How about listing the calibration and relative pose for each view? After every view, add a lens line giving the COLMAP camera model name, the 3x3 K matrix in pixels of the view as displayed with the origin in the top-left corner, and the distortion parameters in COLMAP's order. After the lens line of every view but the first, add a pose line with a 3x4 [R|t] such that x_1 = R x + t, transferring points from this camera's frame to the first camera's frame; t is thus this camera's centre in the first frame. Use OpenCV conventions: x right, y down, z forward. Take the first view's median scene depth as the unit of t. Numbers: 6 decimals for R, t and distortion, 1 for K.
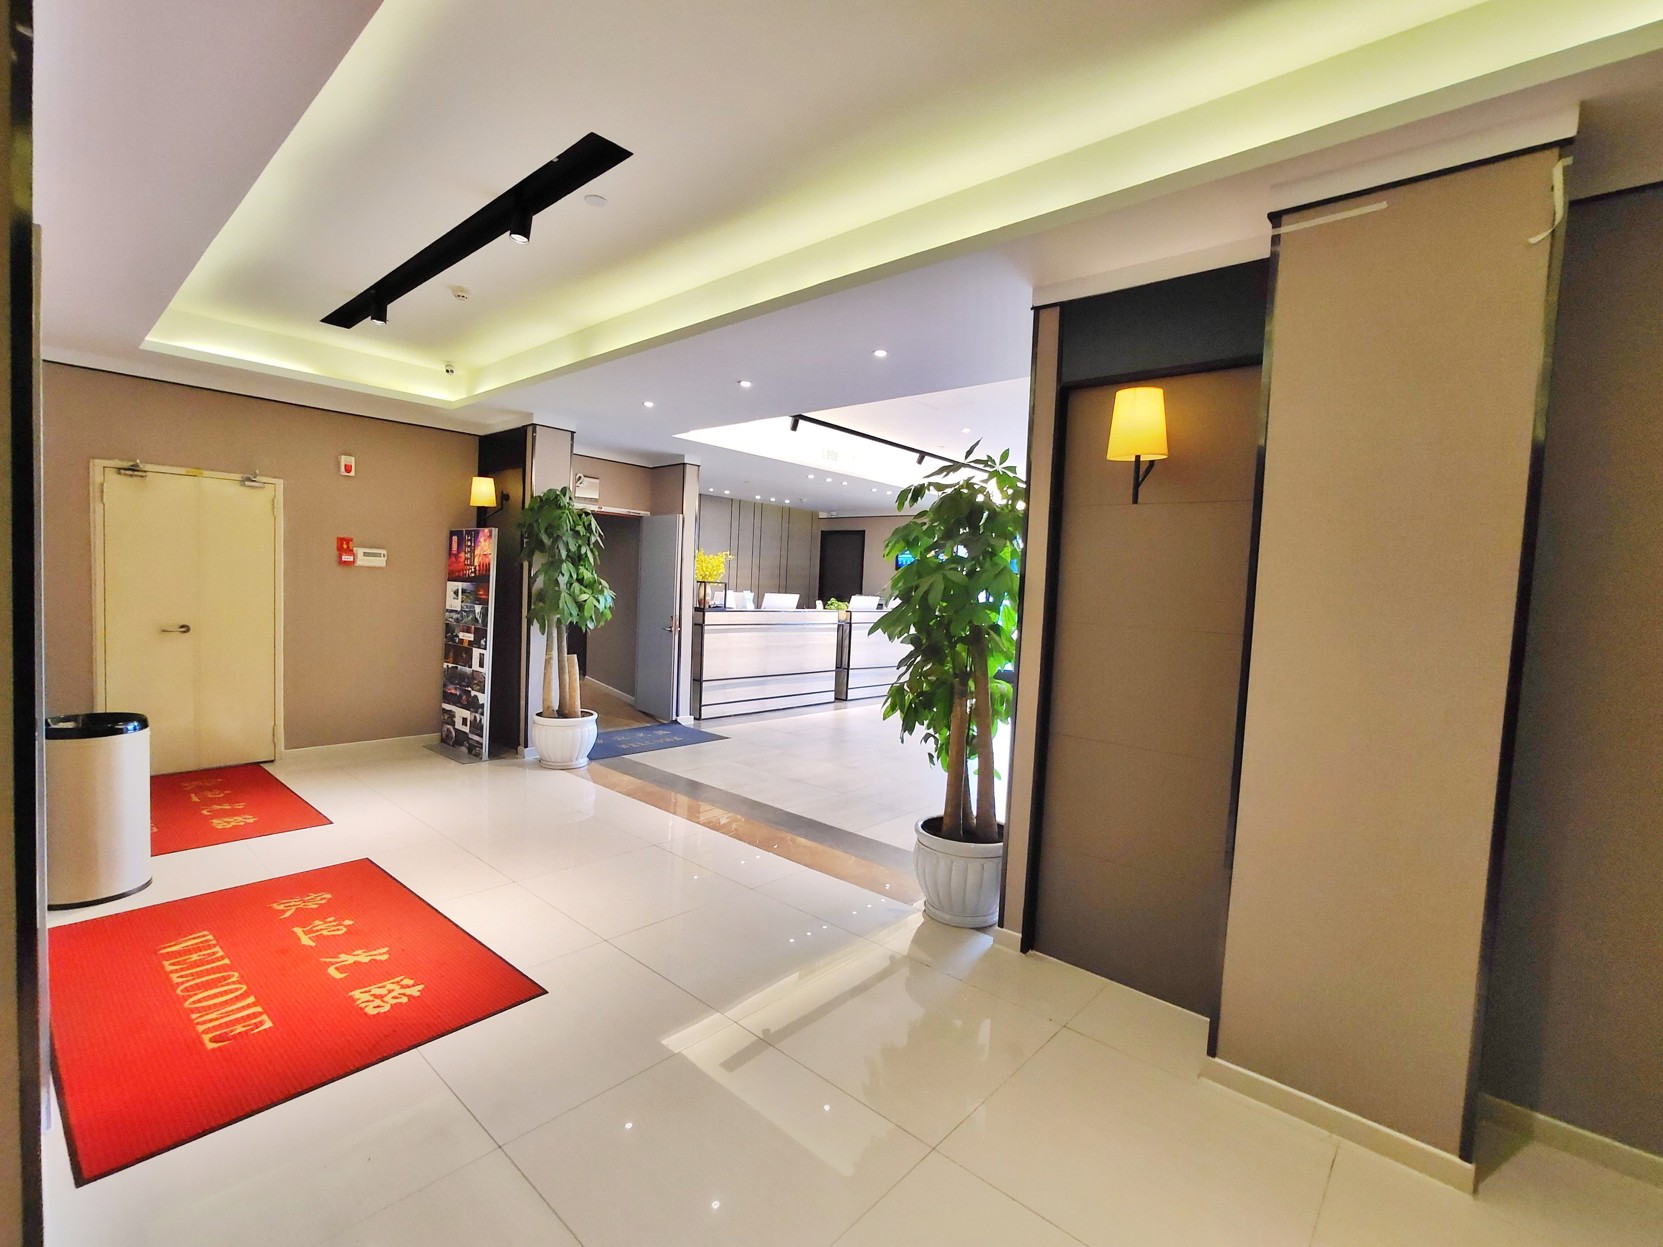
lens RADIAL K [[748.9, 0, 831.5], [0, 748.9, 623.5], [0, 0, 1]] dist [-0.015593, 0.000556]
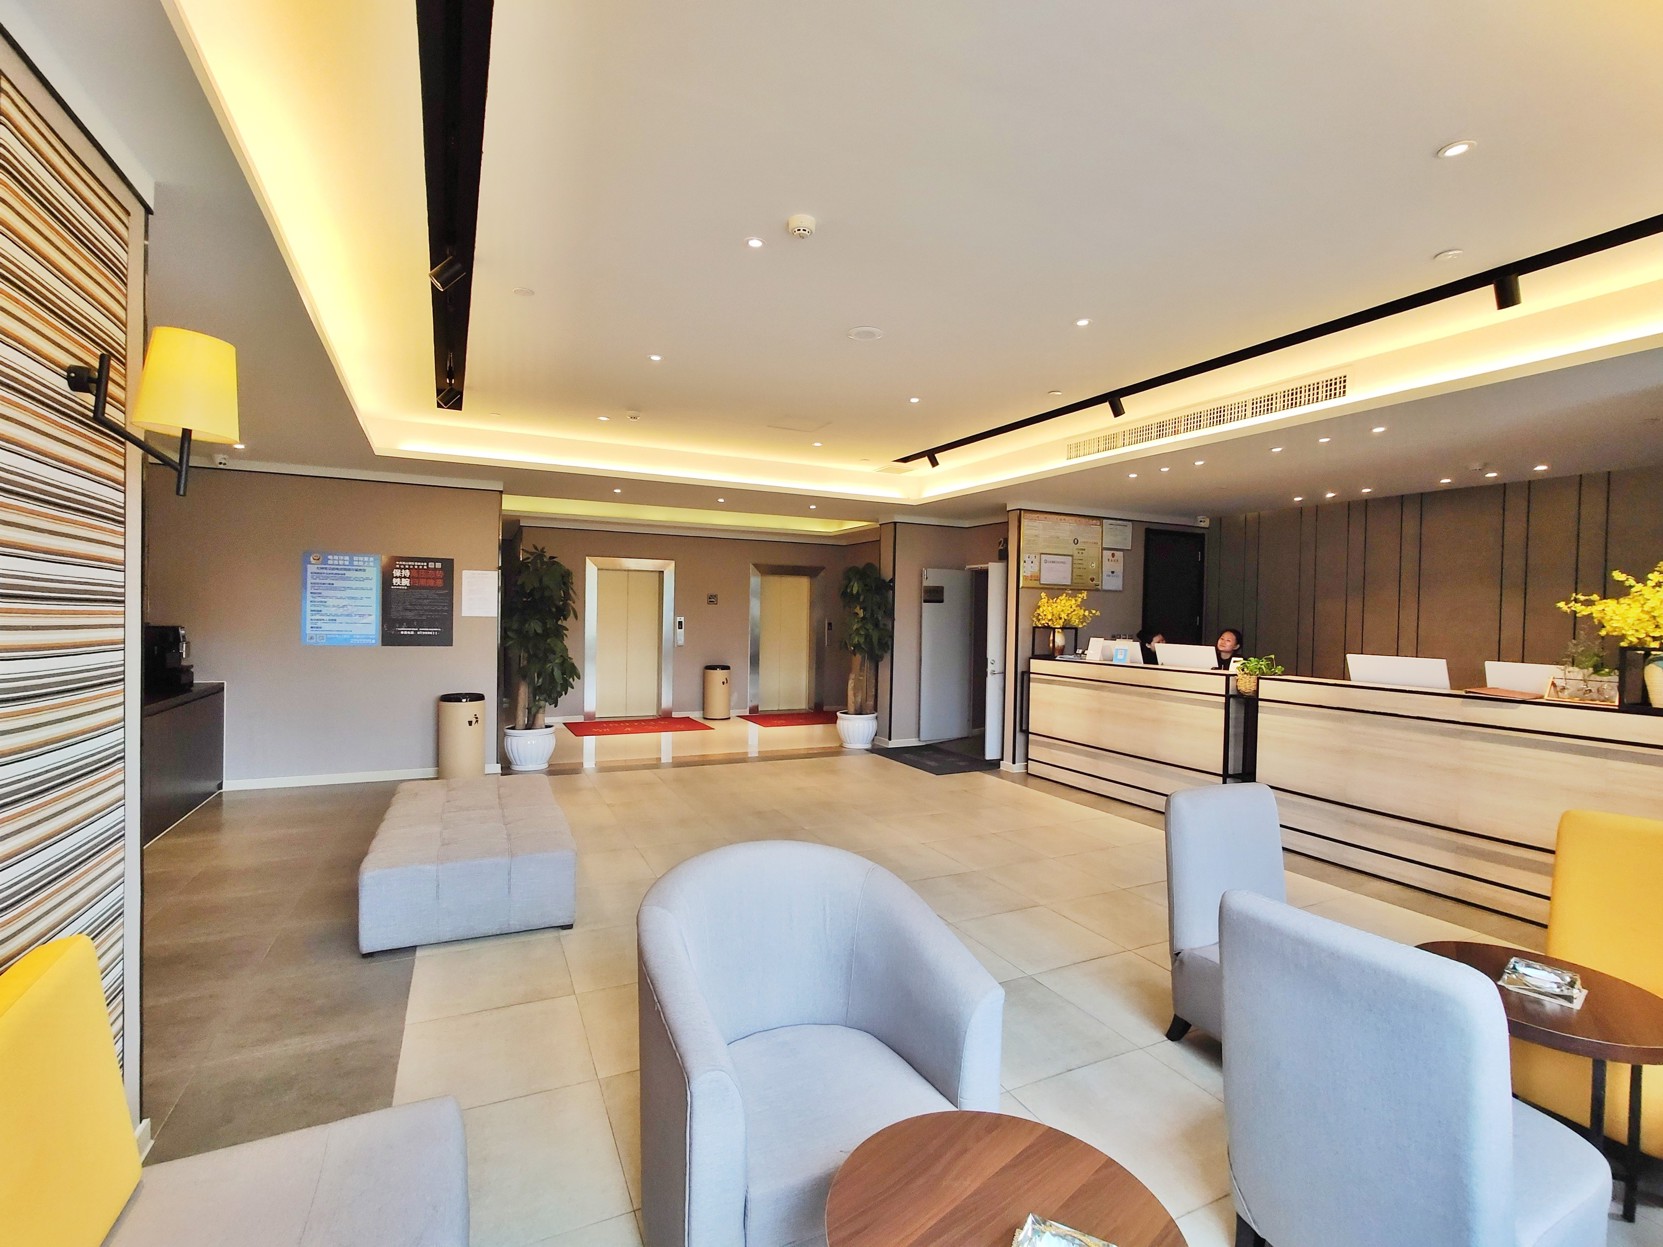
lens RADIAL K [[748.9, 0, 831.5], [0, 748.9, 623.5], [0, 0, 1]] dist [-0.015593, 0.000556]
pose [[-0.389873, -0.053840, -0.919293, 0.776298], [-0.096078, 0.995219, -0.017540, -0.018413], [0.915843, 0.081485, -0.393182, 1.124137]]
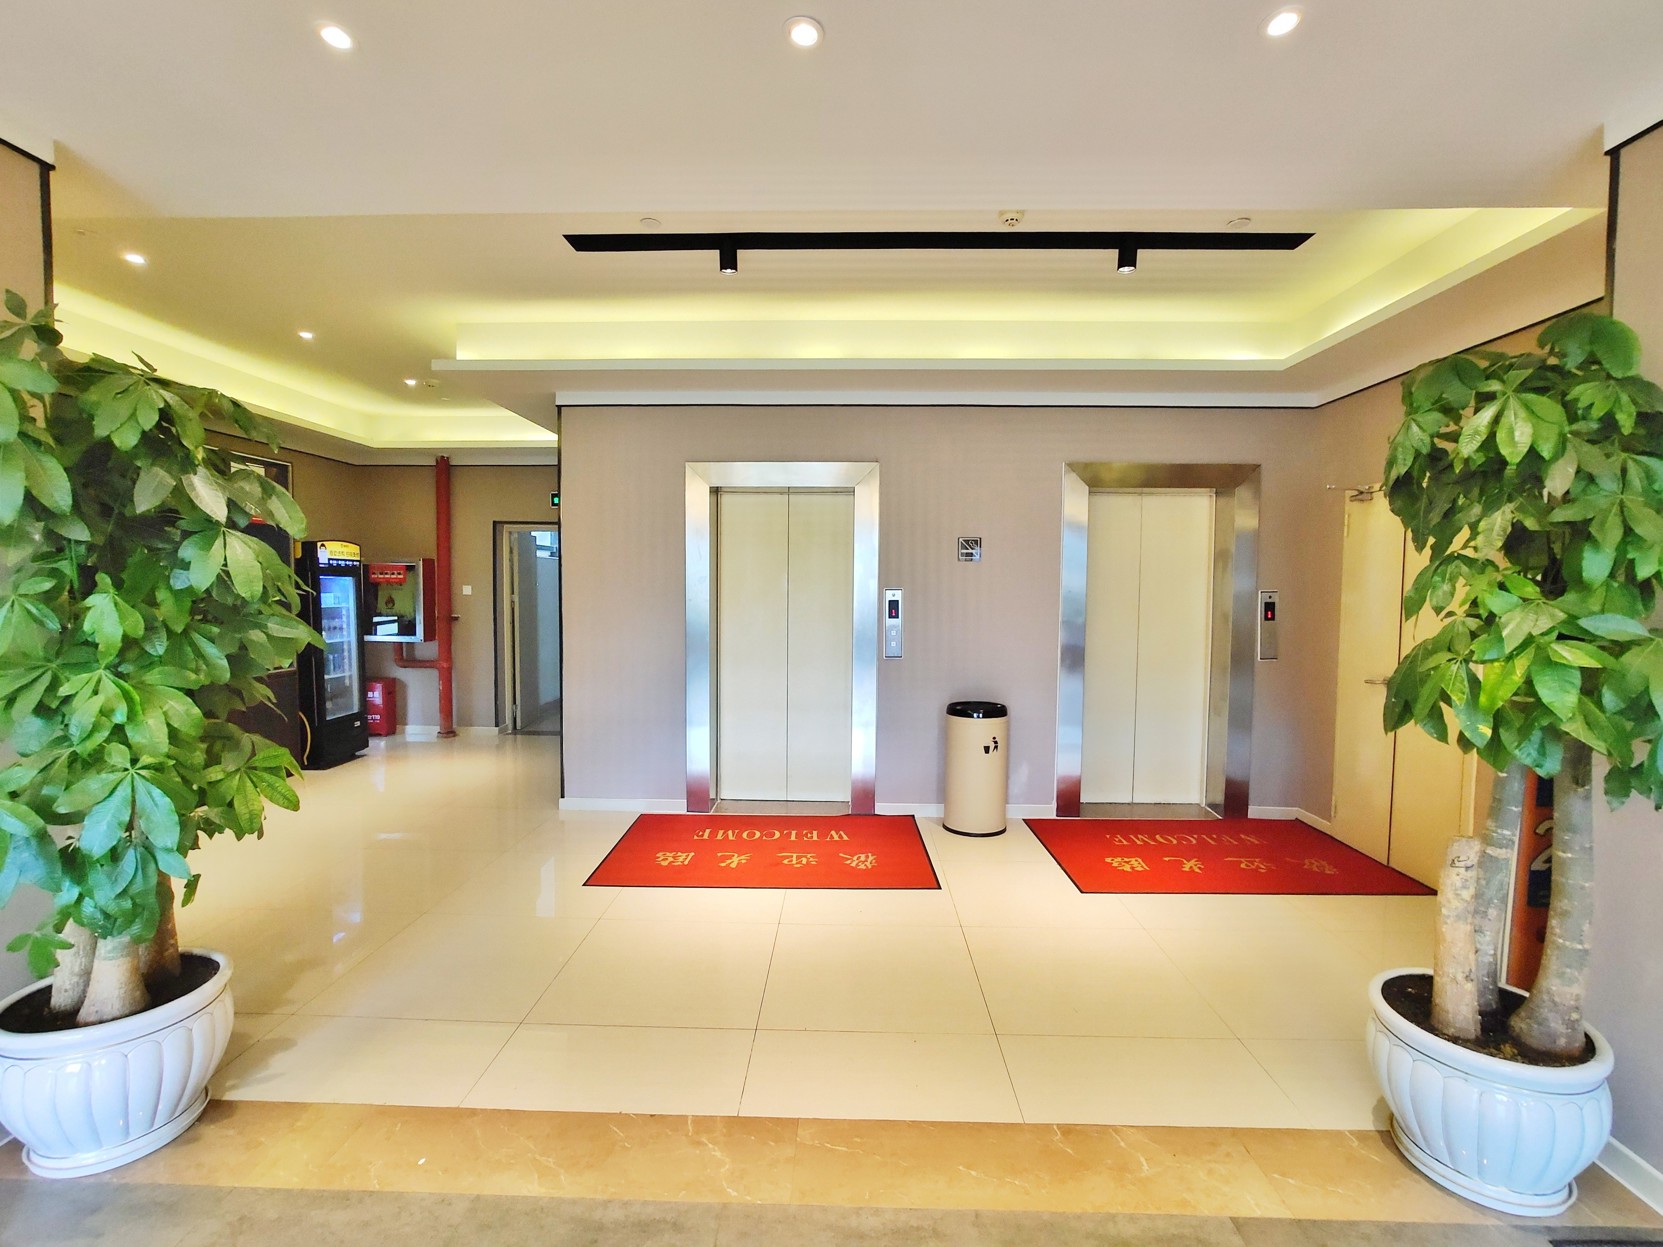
lens RADIAL K [[748.9, 0, 831.5], [0, 748.9, 623.5], [0, 0, 1]] dist [-0.015593, 0.000556]
pose [[-0.761304, -0.033880, -0.647509, 0.052912], [-0.091089, 0.994319, 0.055071, -0.030225], [0.641965, 0.100906, -0.760065, 0.759632]]
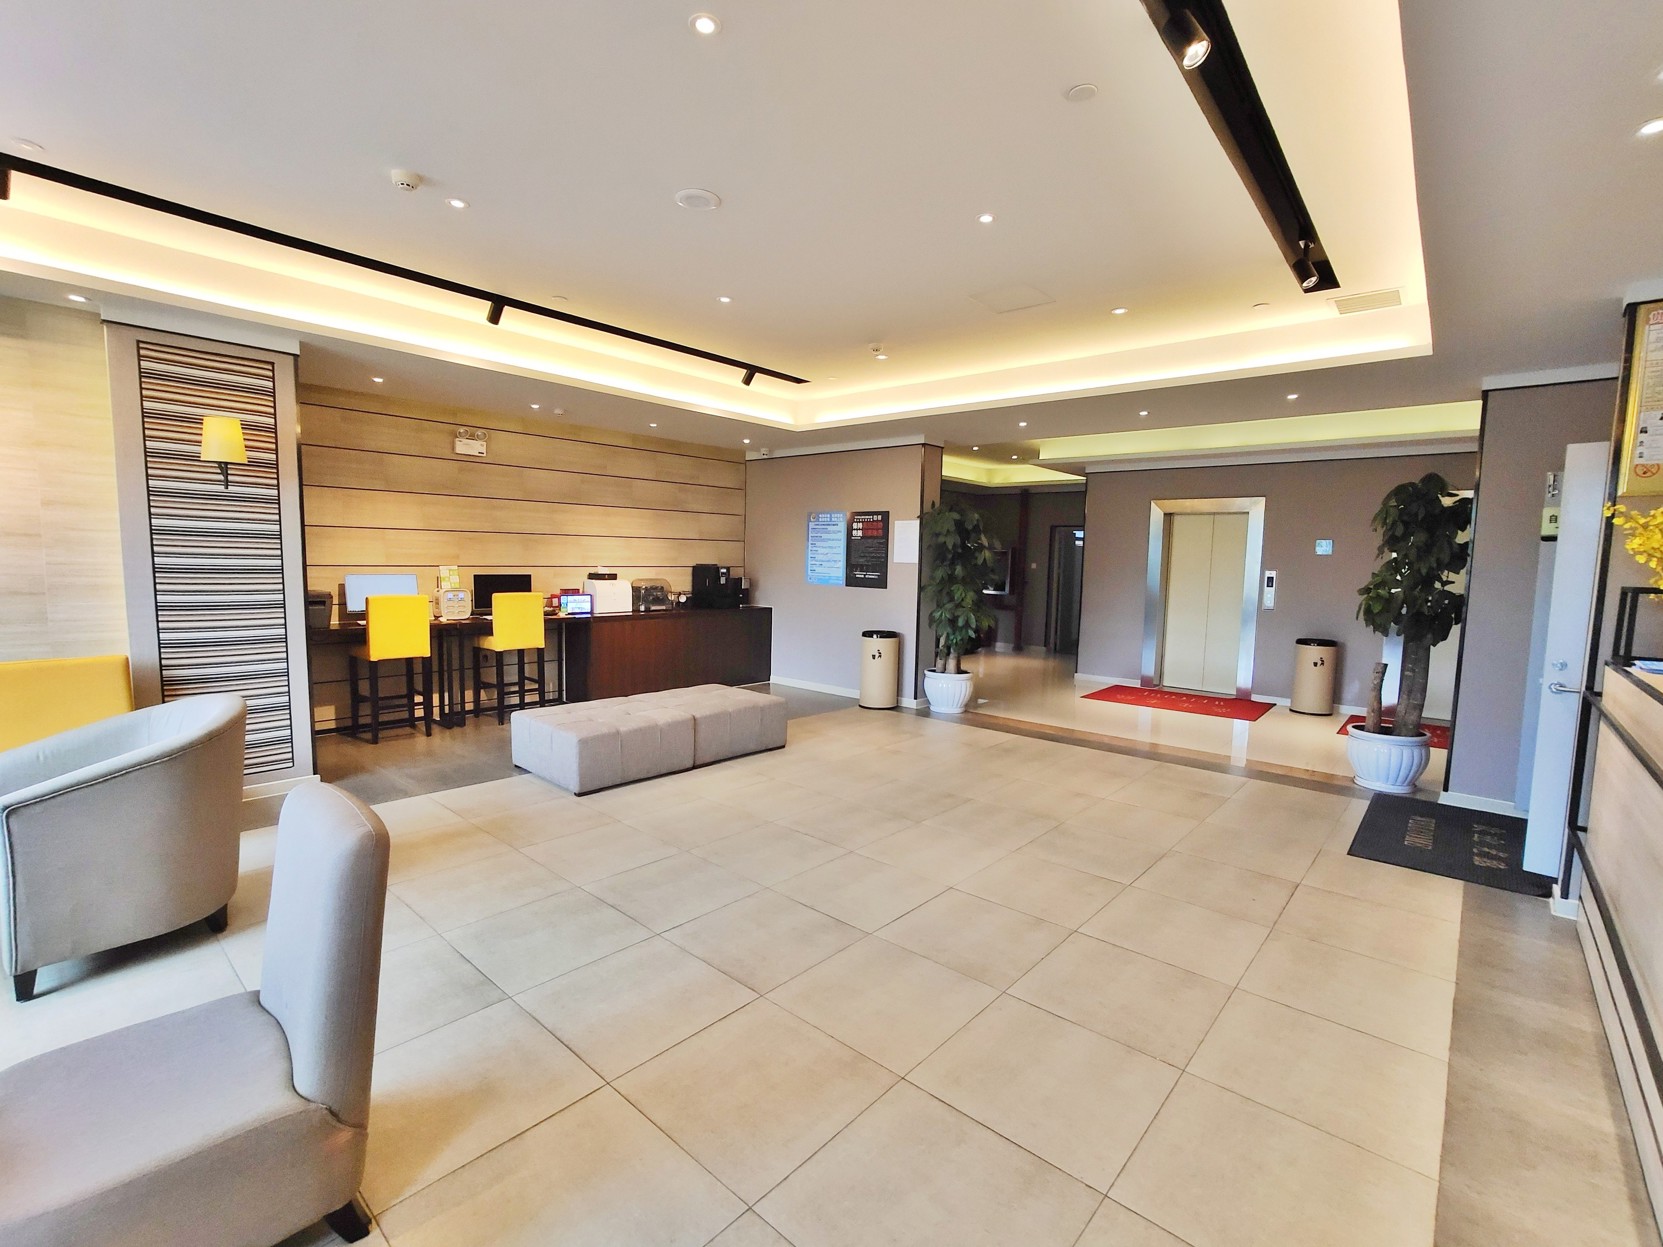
lens RADIAL K [[748.9, 0, 831.5], [0, 748.9, 623.5], [0, 0, 1]] dist [-0.015593, 0.000556]
pose [[-0.996620, -0.081405, -0.011041, 0.238325], [-0.082144, 0.985783, 0.146572, -0.058002], [-0.001048, 0.146984, -0.989138, 1.363974]]
